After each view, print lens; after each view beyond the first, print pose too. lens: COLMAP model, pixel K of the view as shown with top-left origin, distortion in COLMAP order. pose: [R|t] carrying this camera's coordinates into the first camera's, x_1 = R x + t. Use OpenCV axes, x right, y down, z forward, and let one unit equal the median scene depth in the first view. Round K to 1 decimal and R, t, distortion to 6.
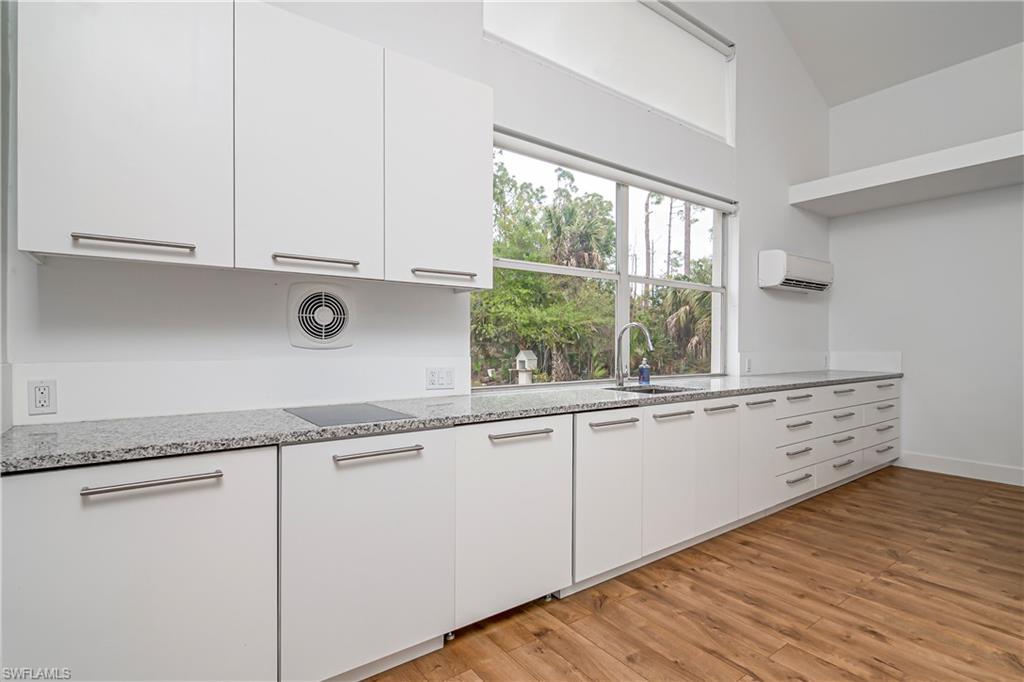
lens RADIAL K [[497.8, 0, 511.4], [0, 497.8, 344.5], [0, 0, 1]] dist [0.009860, -0.000794]
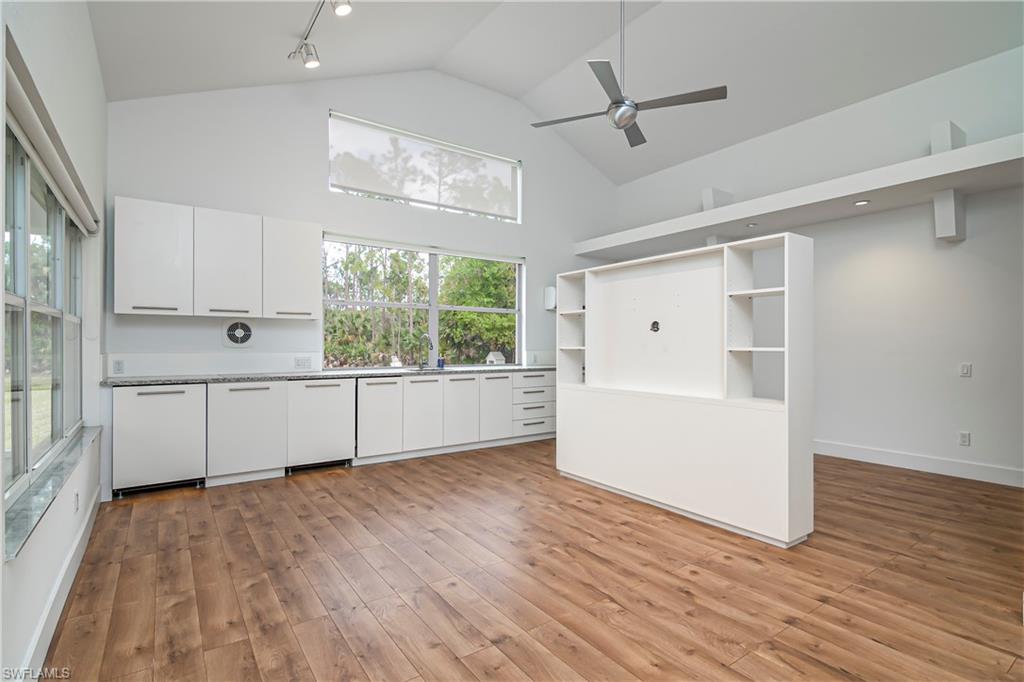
lens RADIAL K [[497.8, 0, 513.0], [0, 497.8, 342.1], [0, 0, 1]] dist [0.009860, -0.000794]
pose [[0.999865, -0.000997, -0.016385, 0.759138], [0.000852, 0.999960, -0.008872, 0.003006], [0.016393, 0.008856, 0.999826, -1.032764]]
